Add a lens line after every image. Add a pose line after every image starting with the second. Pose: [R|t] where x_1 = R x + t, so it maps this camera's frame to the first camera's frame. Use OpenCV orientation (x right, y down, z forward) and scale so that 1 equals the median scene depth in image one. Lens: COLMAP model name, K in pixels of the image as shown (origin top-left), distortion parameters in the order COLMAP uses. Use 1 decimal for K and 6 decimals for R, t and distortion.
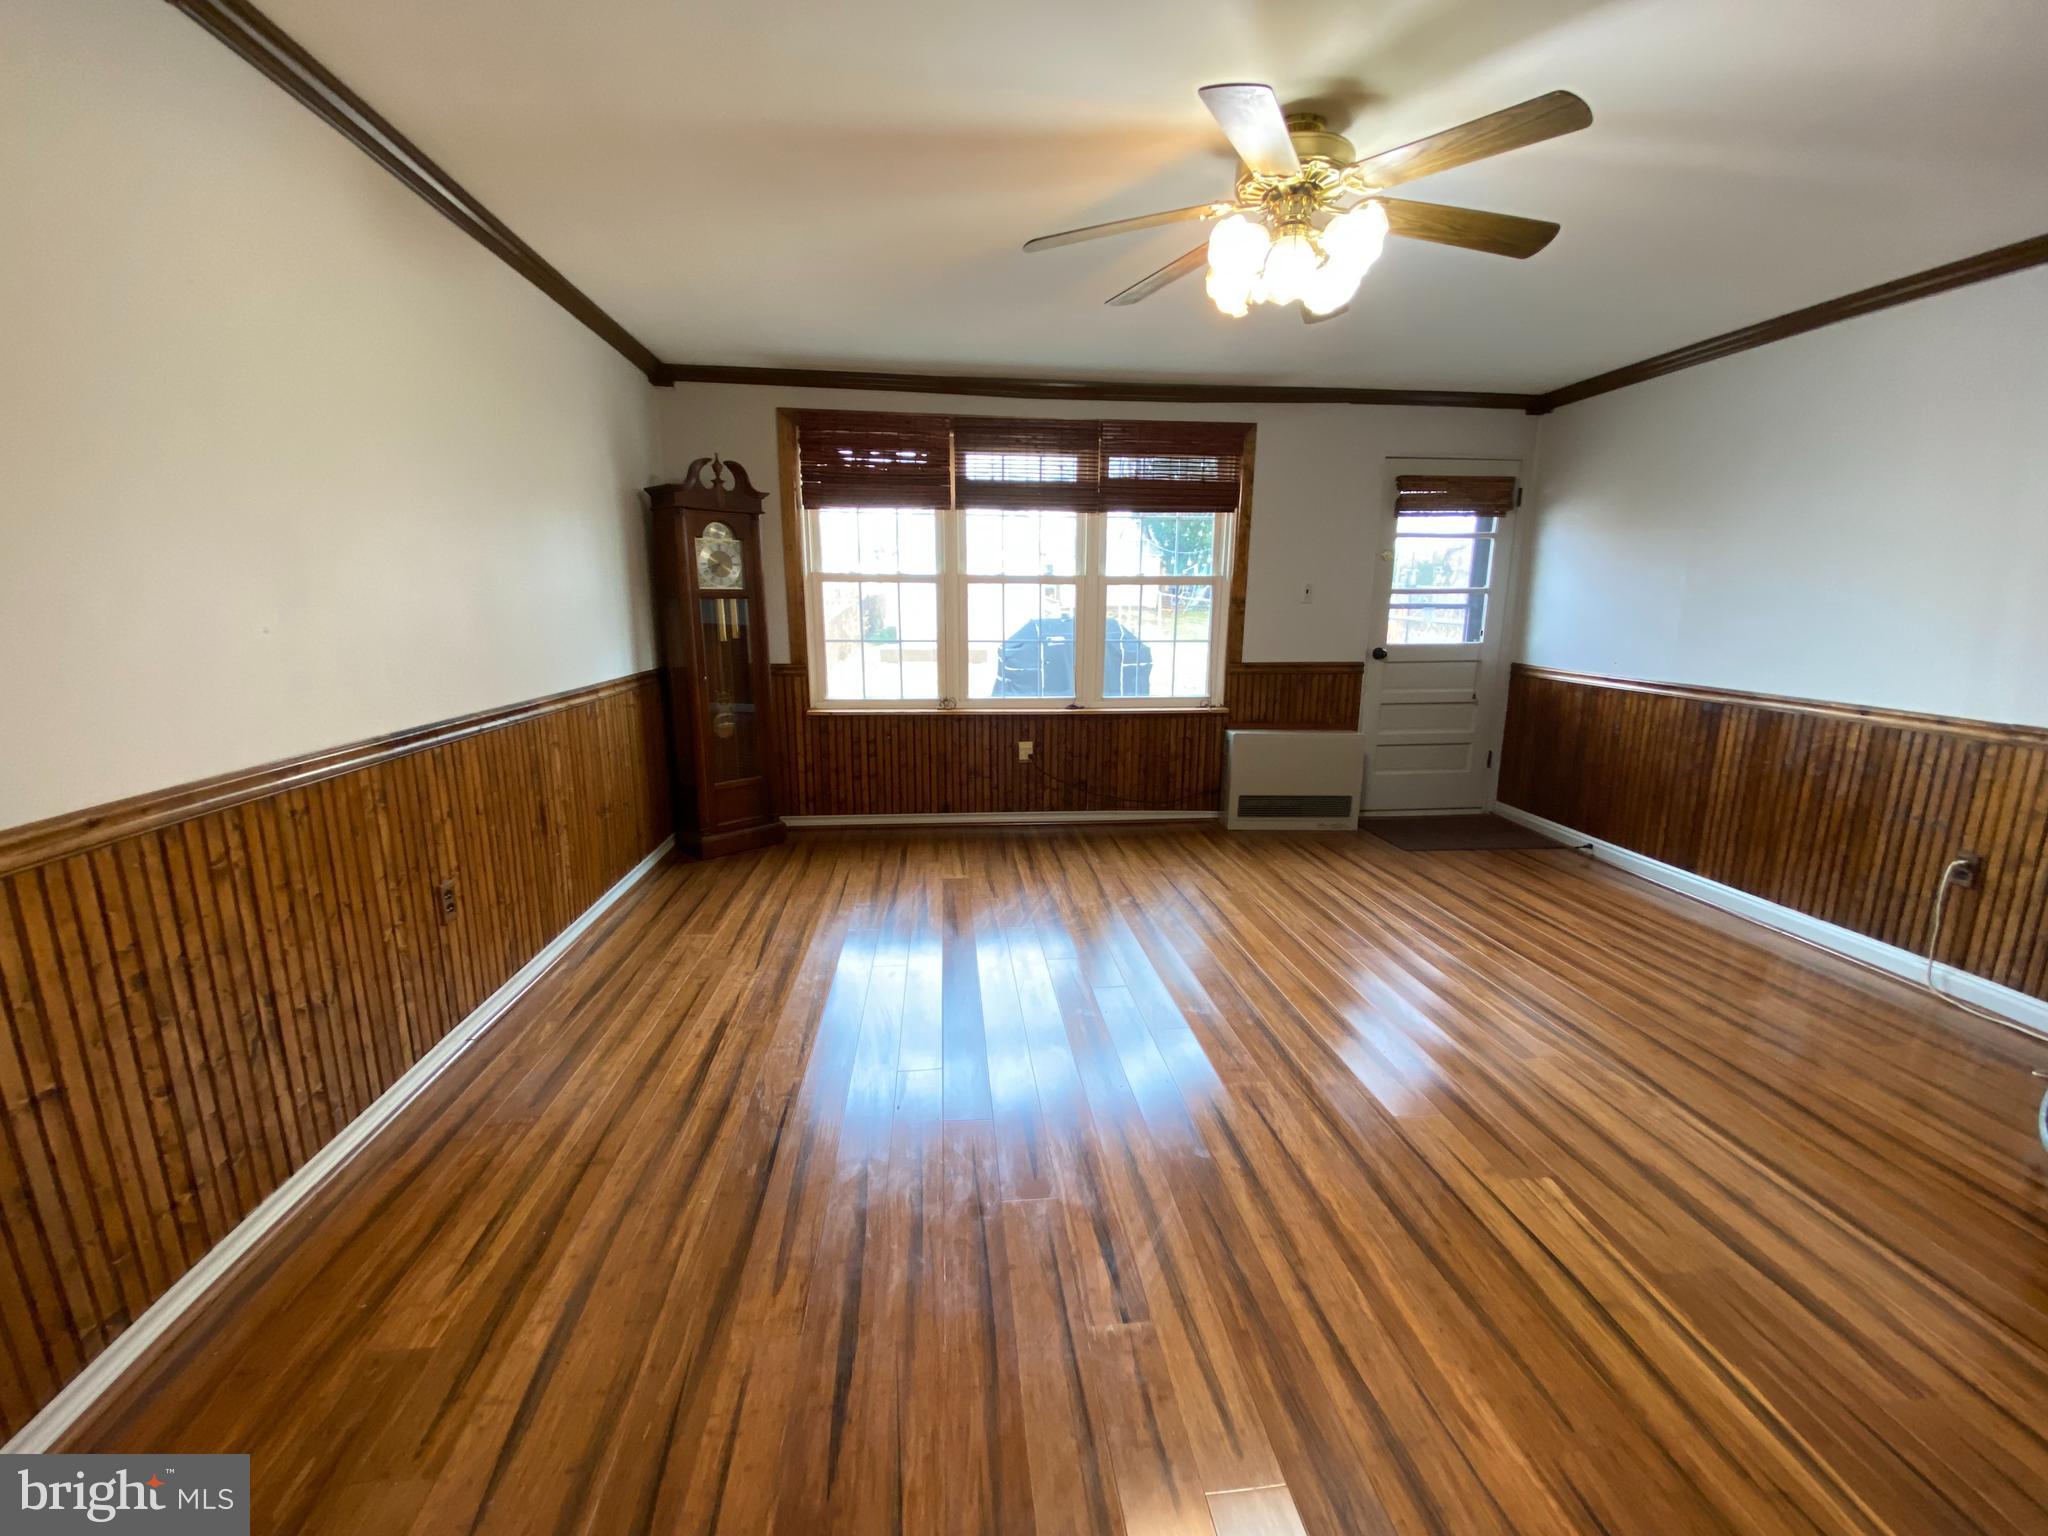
lens RADIAL K [[826.7, 0, 1027.9], [0, 826.7, 774.7], [0, 0, 1]] dist [0.009667, -0.010394]
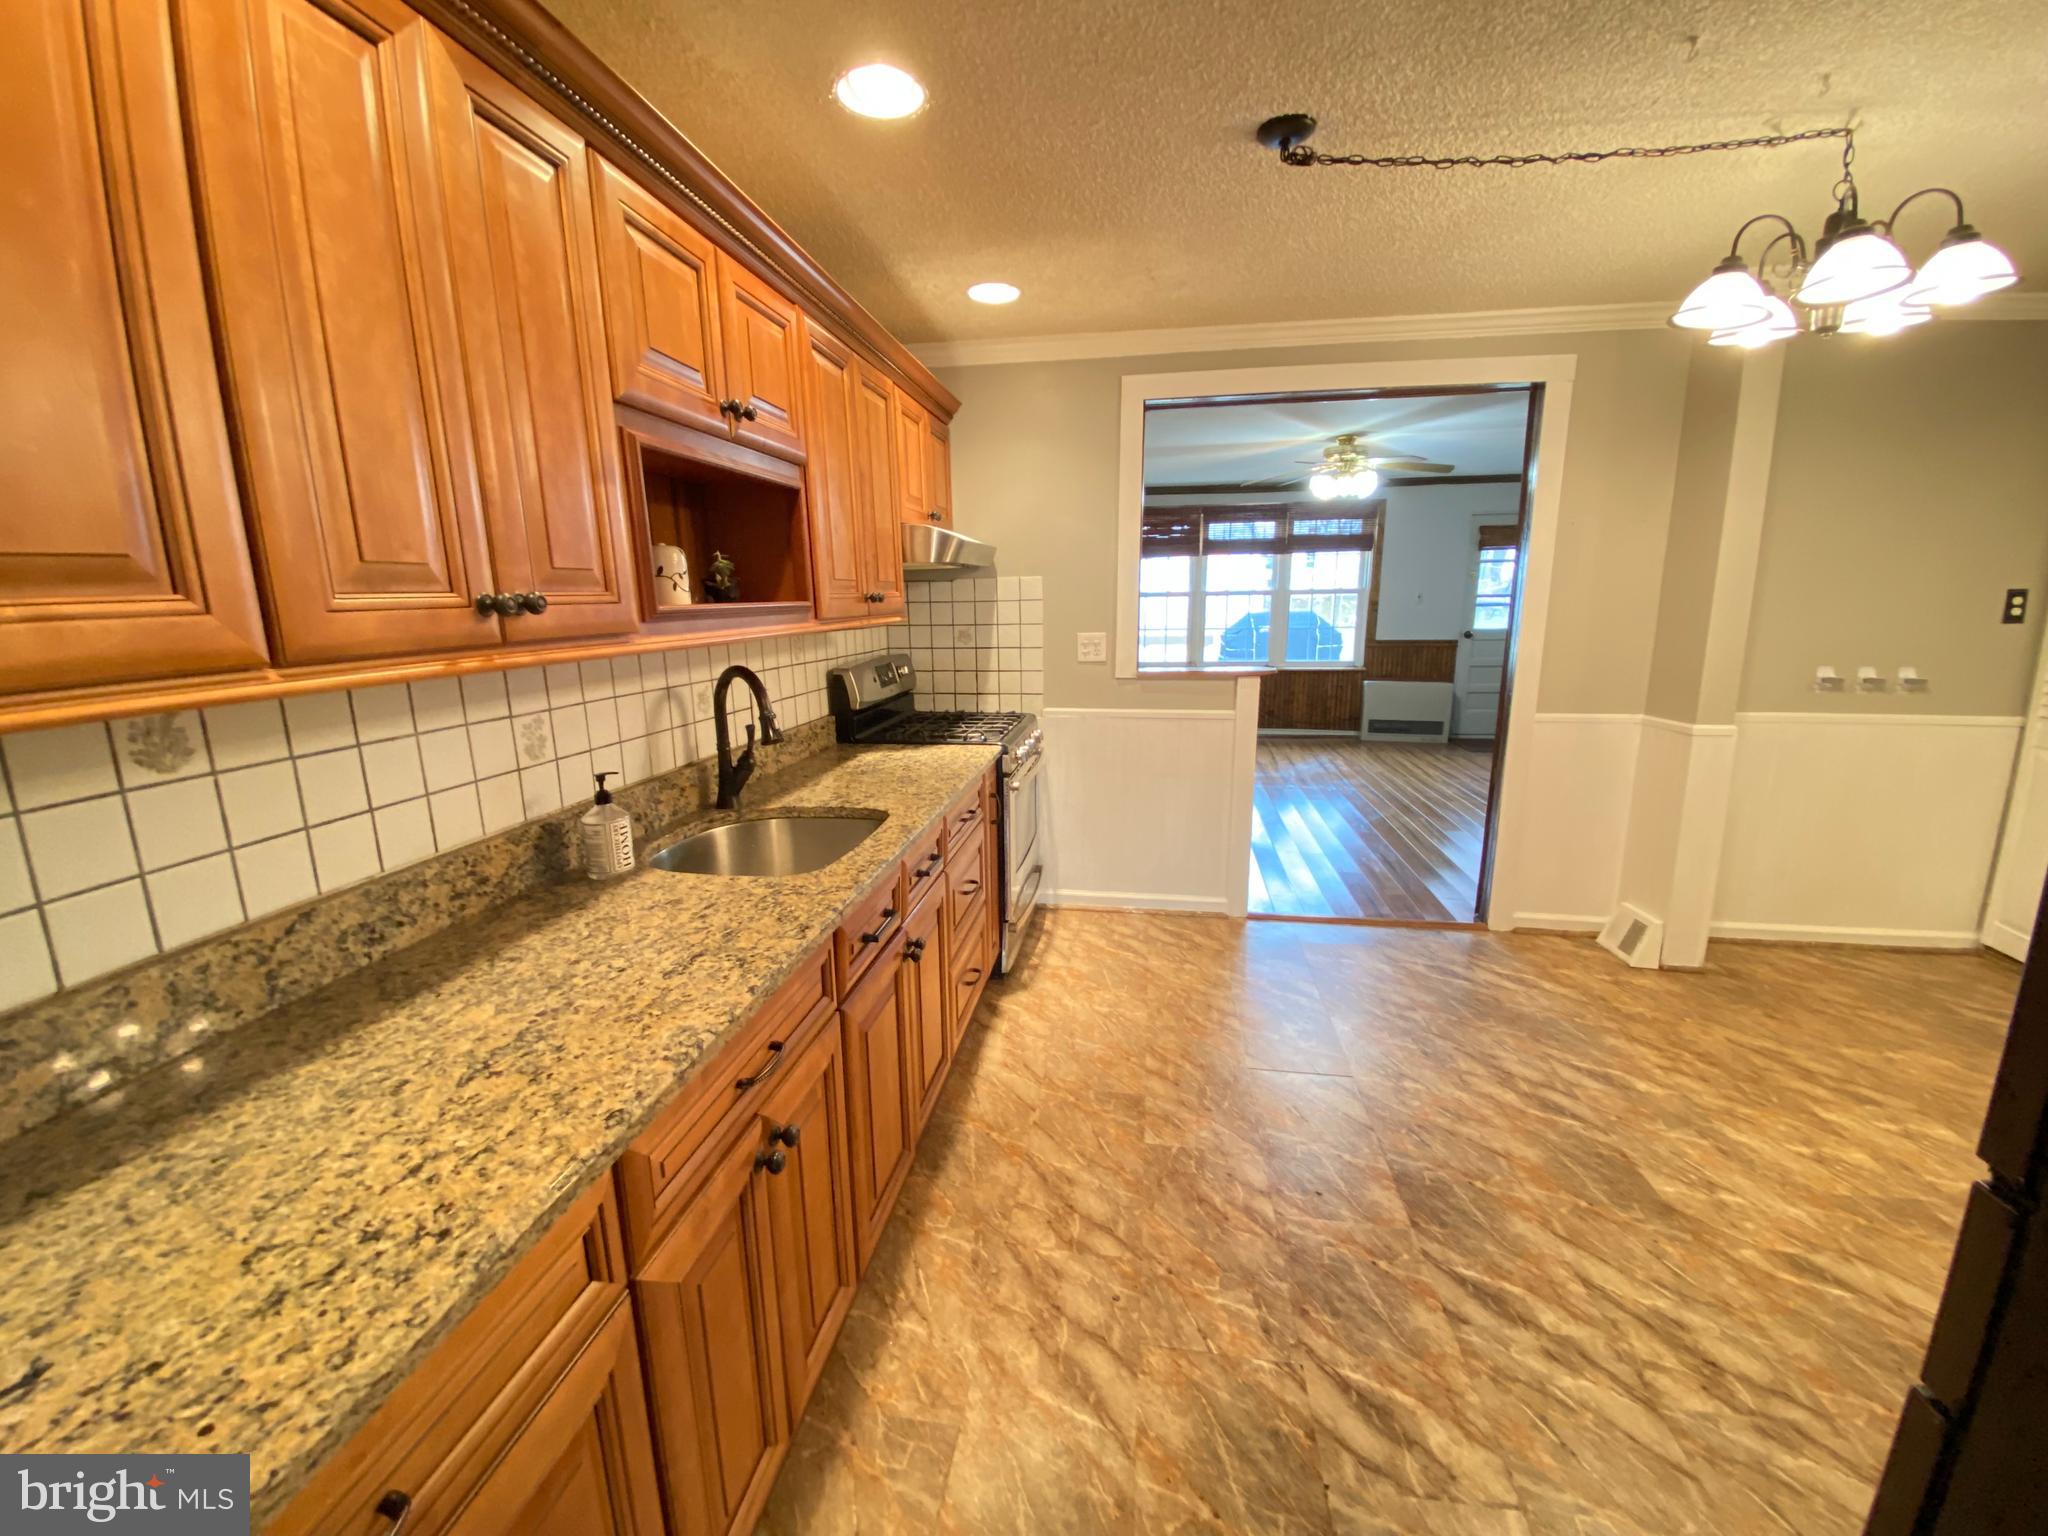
lens RADIAL K [[826.7, 0, 1006.7], [0, 826.7, 764.8], [0, 0, 1]] dist [0.009667, -0.010394]
pose [[0.958680, 0.040373, -0.281608, 0.029970], [-0.040101, 0.999173, 0.006731, 0.140060], [0.281647, 0.004840, 0.959506, -0.848132]]
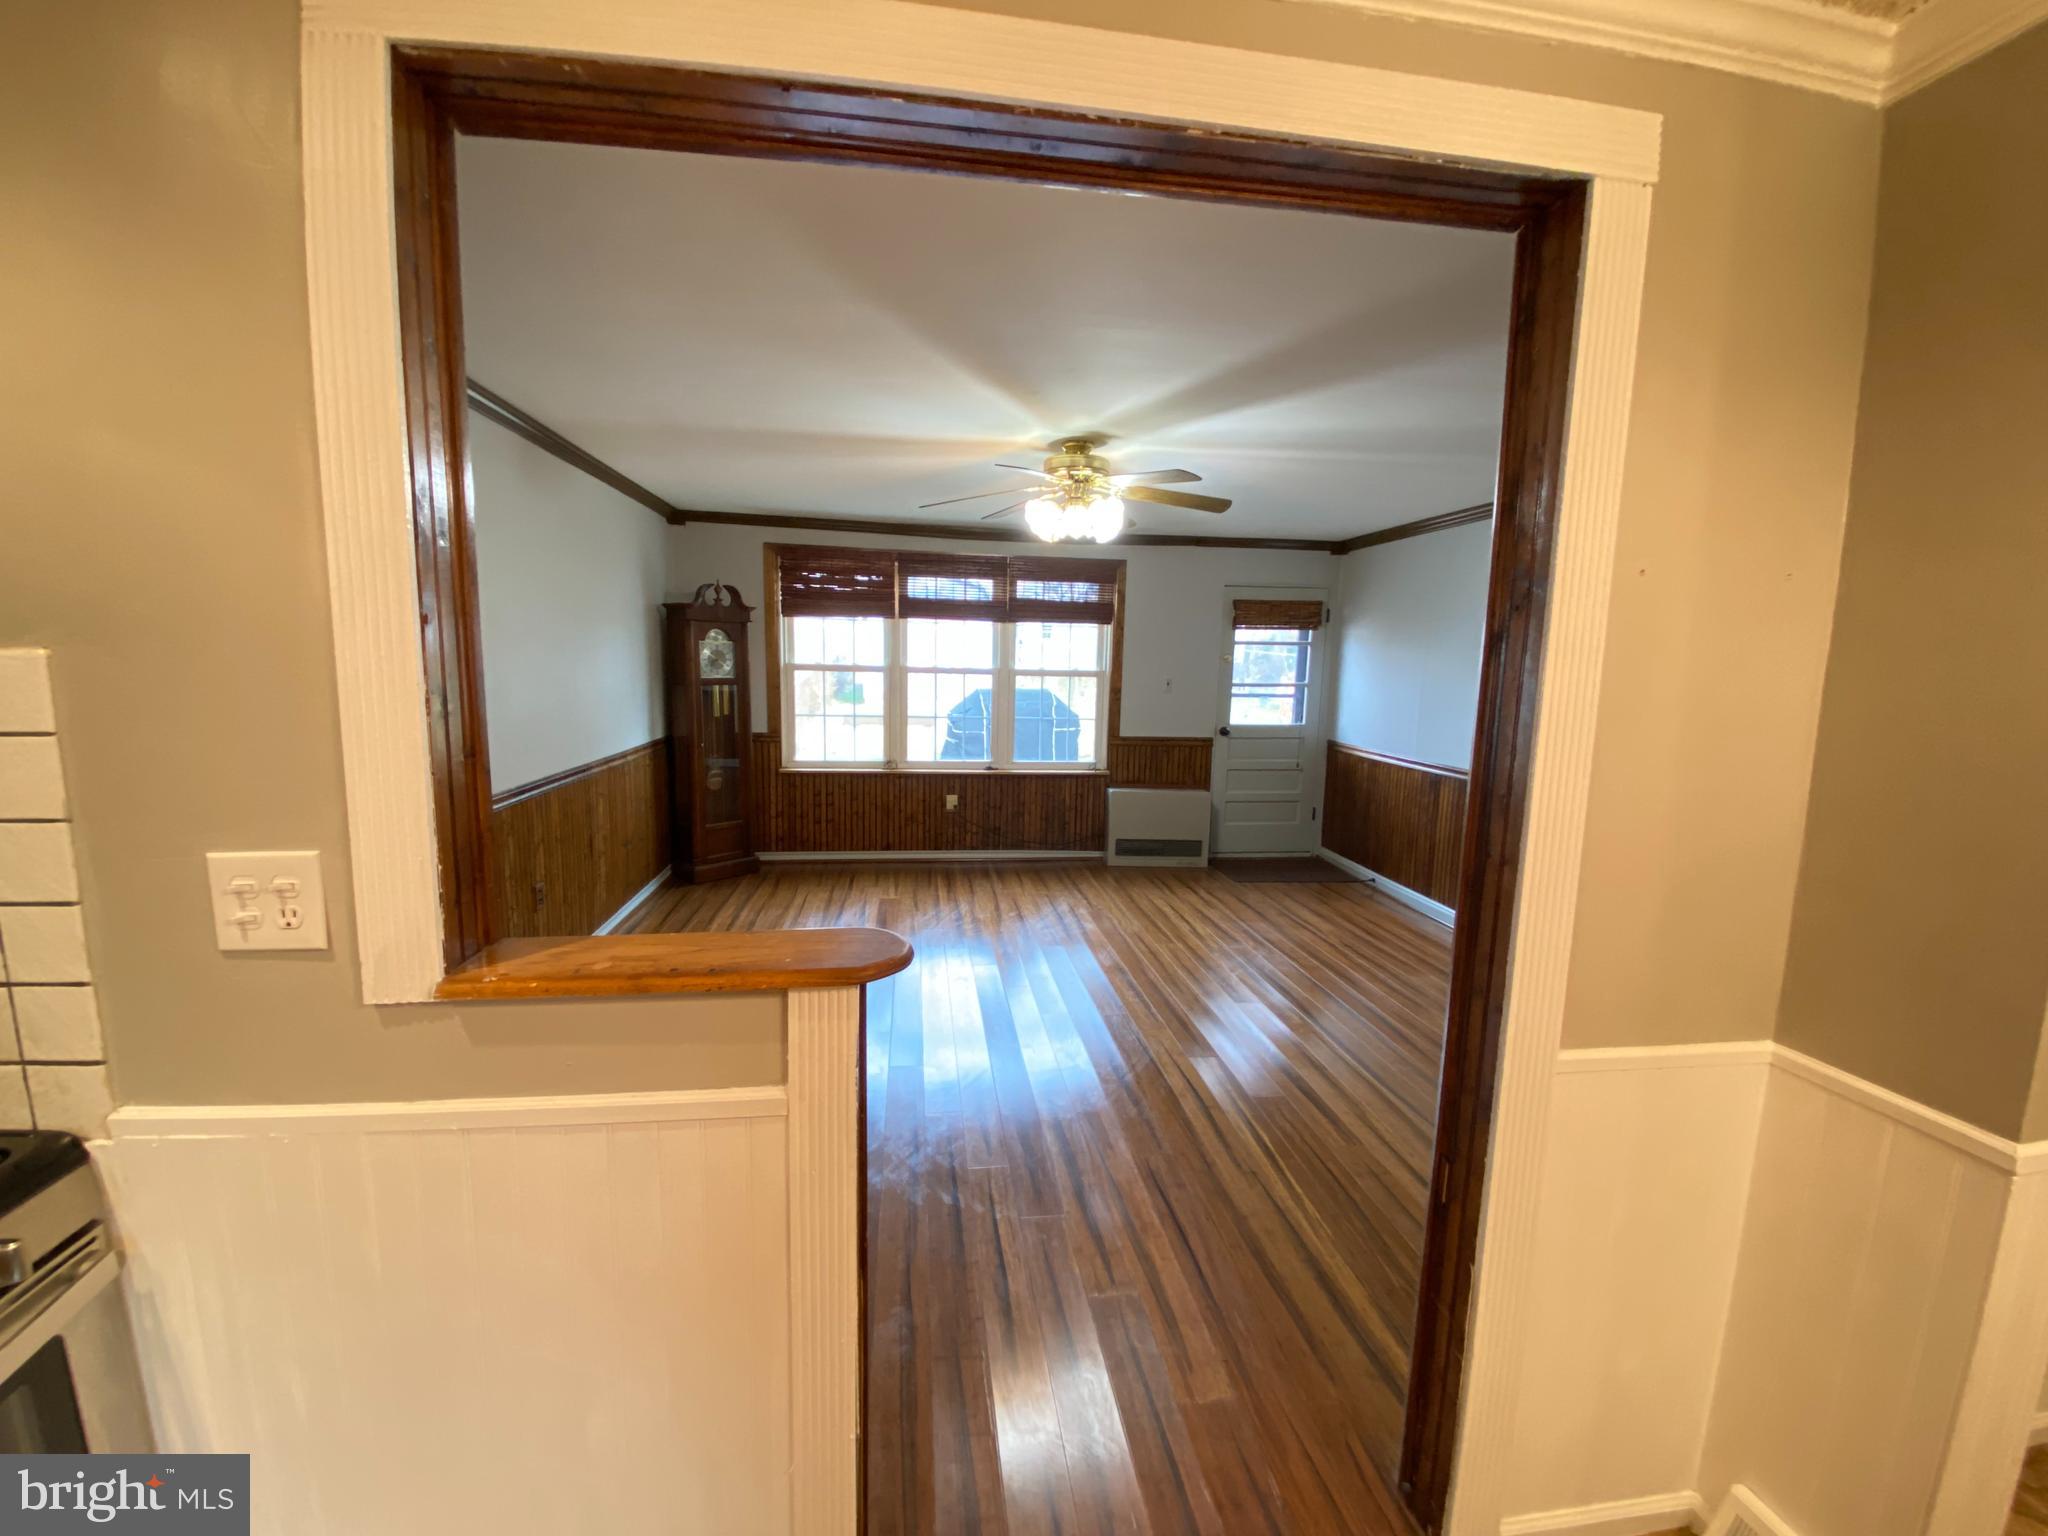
lens RADIAL K [[826.7, 0, 1034.0], [0, 826.7, 770.1], [0, 0, 1]] dist [0.009667, -0.010394]
pose [[0.999112, 0.013436, 0.039928, 0.077902], [-0.010676, 0.997591, -0.068549, 0.007674], [-0.040753, 0.068062, 0.996848, -0.303193]]
